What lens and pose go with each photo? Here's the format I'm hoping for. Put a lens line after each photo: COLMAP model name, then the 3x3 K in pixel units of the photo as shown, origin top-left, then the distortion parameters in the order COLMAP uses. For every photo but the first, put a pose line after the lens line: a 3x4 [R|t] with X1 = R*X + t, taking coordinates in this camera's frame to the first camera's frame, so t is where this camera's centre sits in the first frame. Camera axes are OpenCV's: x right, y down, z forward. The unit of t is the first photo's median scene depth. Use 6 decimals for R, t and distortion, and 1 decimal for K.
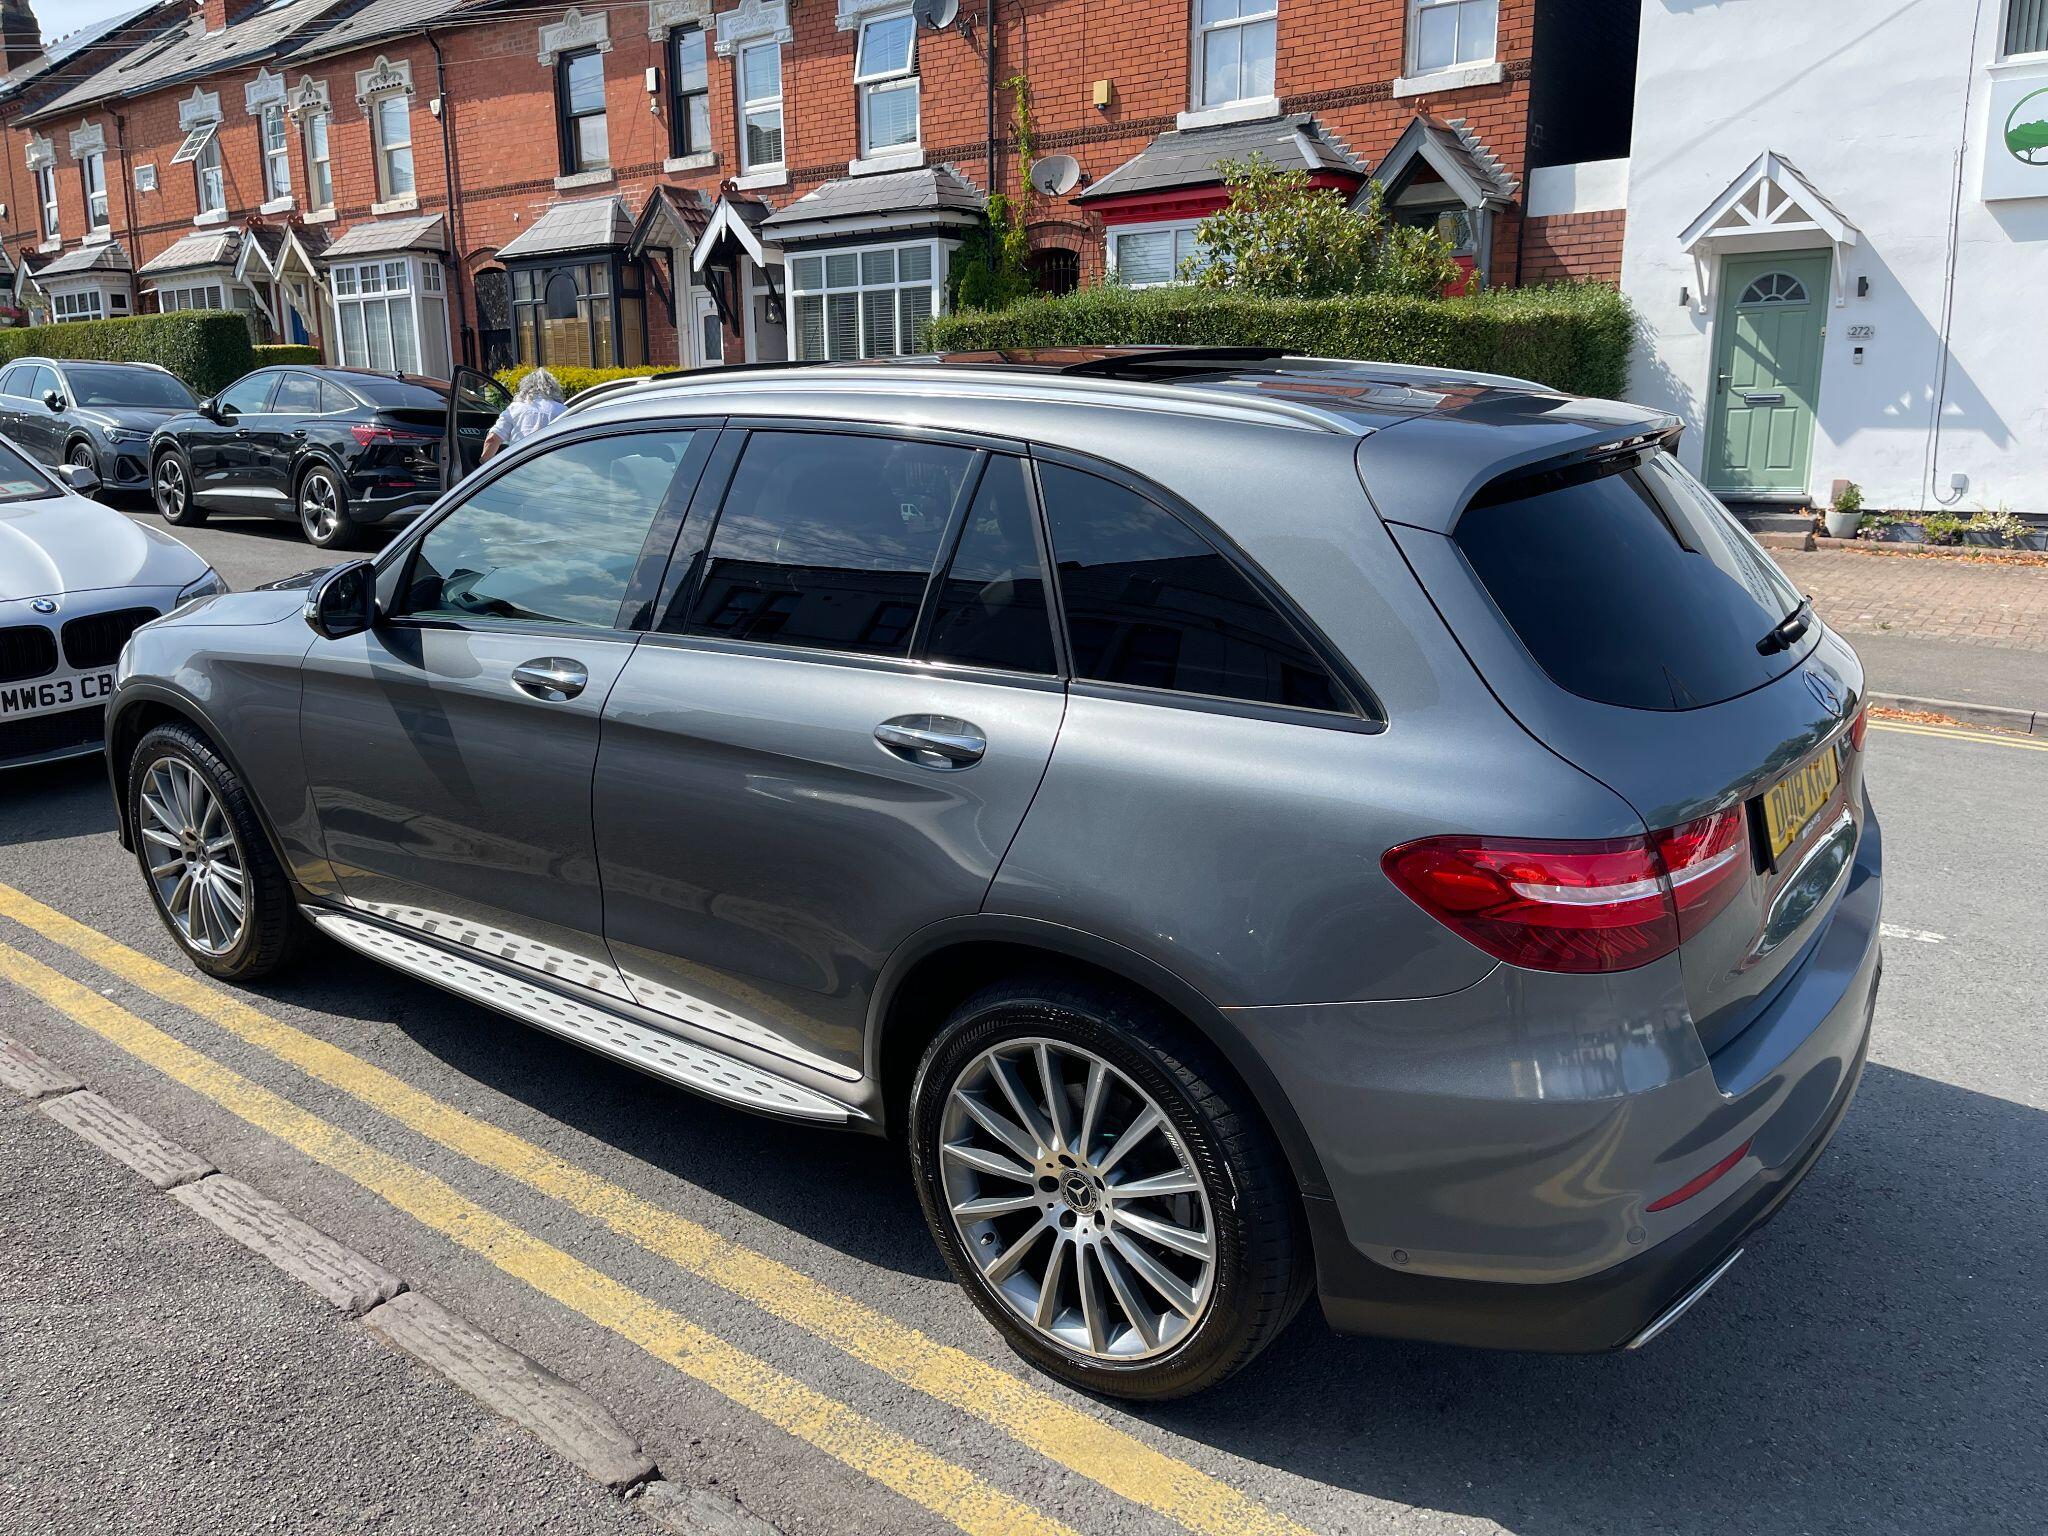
lens RADIAL K [[1546.8, 0, 1015.7], [0, 1546.8, 741.4], [0, 0, 1]] dist [0.079930, -0.115386]
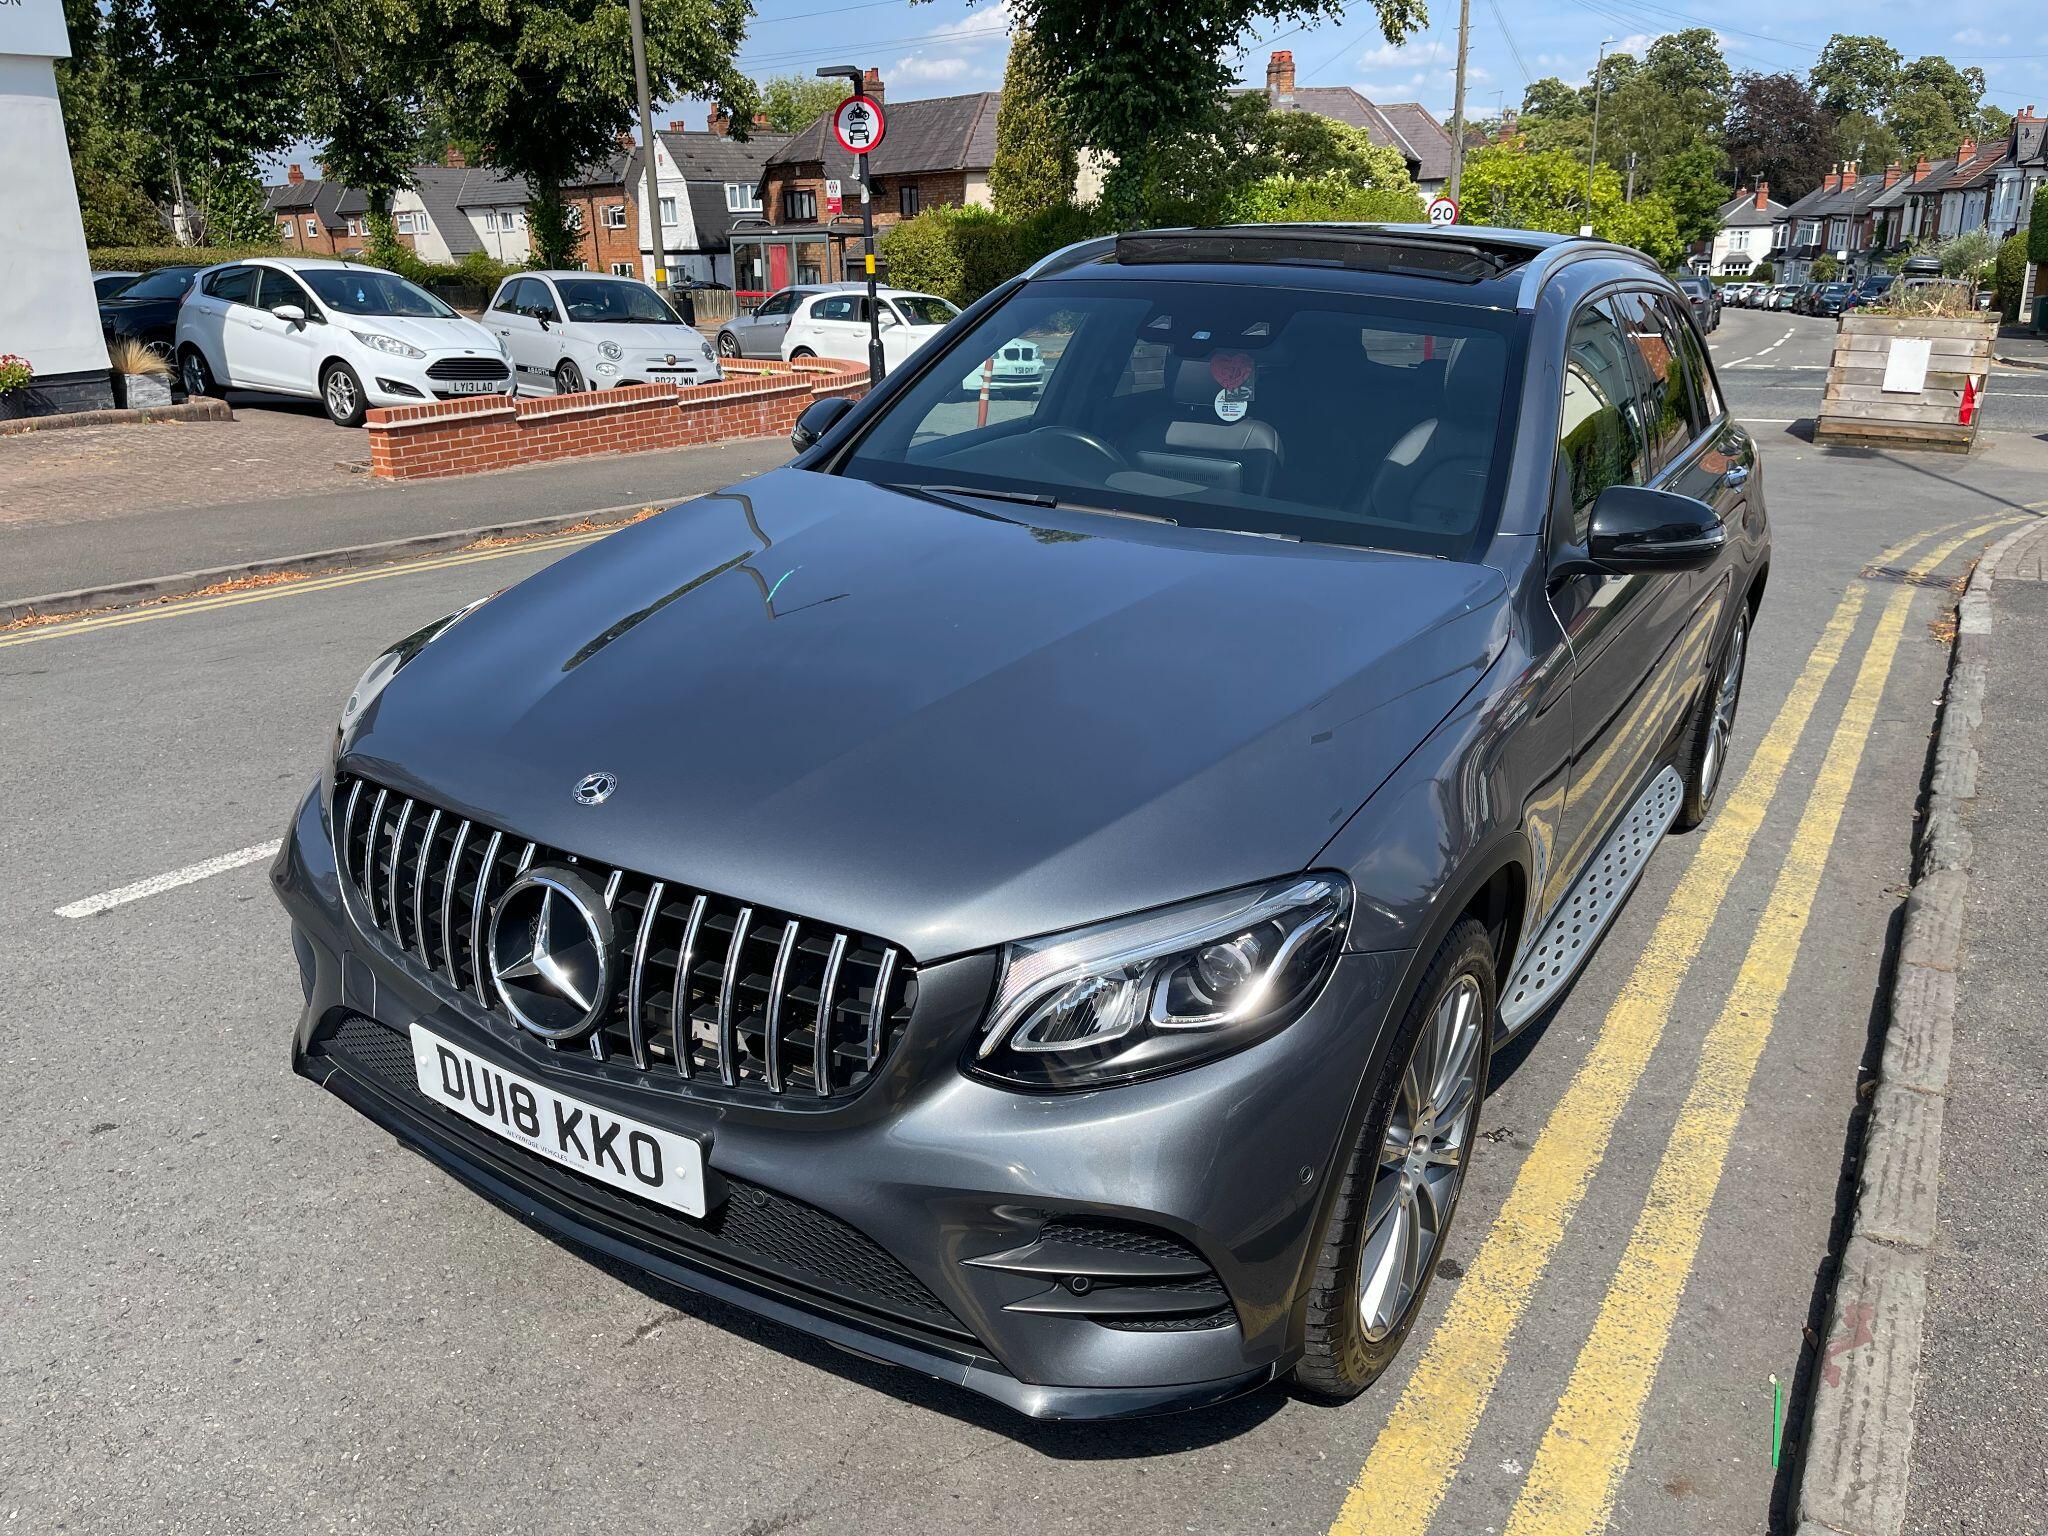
lens RADIAL K [[1547.2, 0, 1001.9], [0, 1547.2, 768.3], [0, 0, 1]] dist [0.081217, -0.107860]
pose [[-0.094116, -0.316623, 0.943871, -0.274216], [0.226152, 0.916495, 0.329989, -0.073702], [-0.969535, 0.244516, -0.014652, 0.311461]]
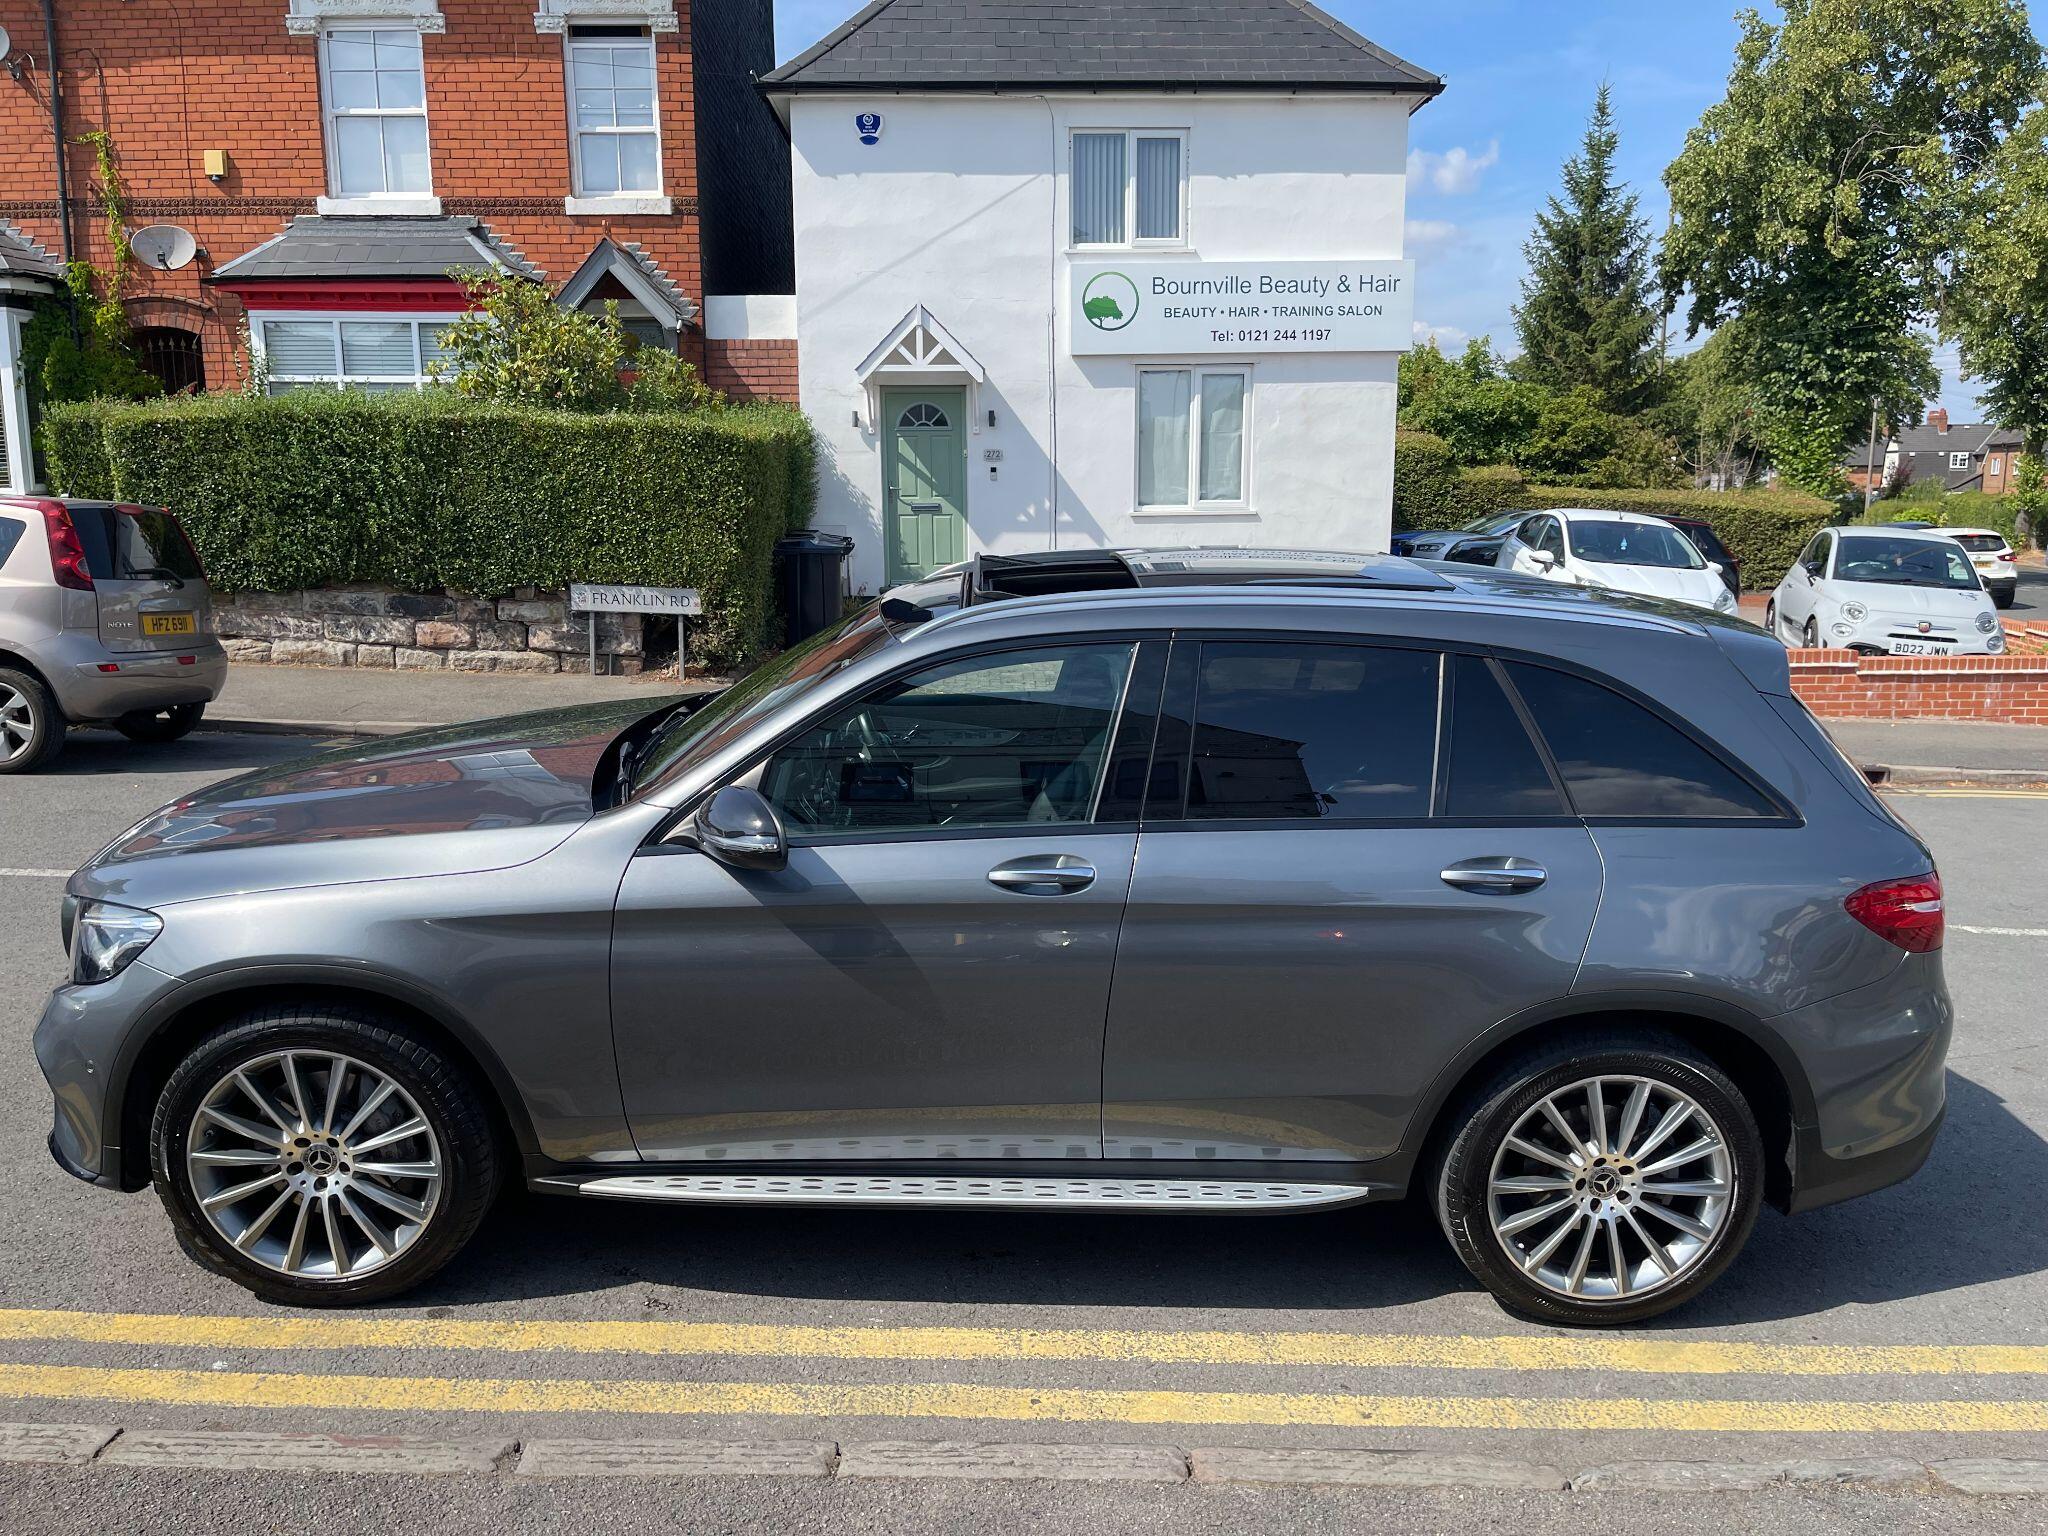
lens RADIAL K [[1547.6, 0, 1015.8], [0, 1547.6, 744.7], [0, 0, 1]] dist [0.081043, -0.118523]
pose [[0.783342, -0.099072, 0.613644, -0.200673], [0.124972, 0.992160, 0.000651, -0.027958], [-0.608898, 0.076178, 0.789582, 0.031122]]
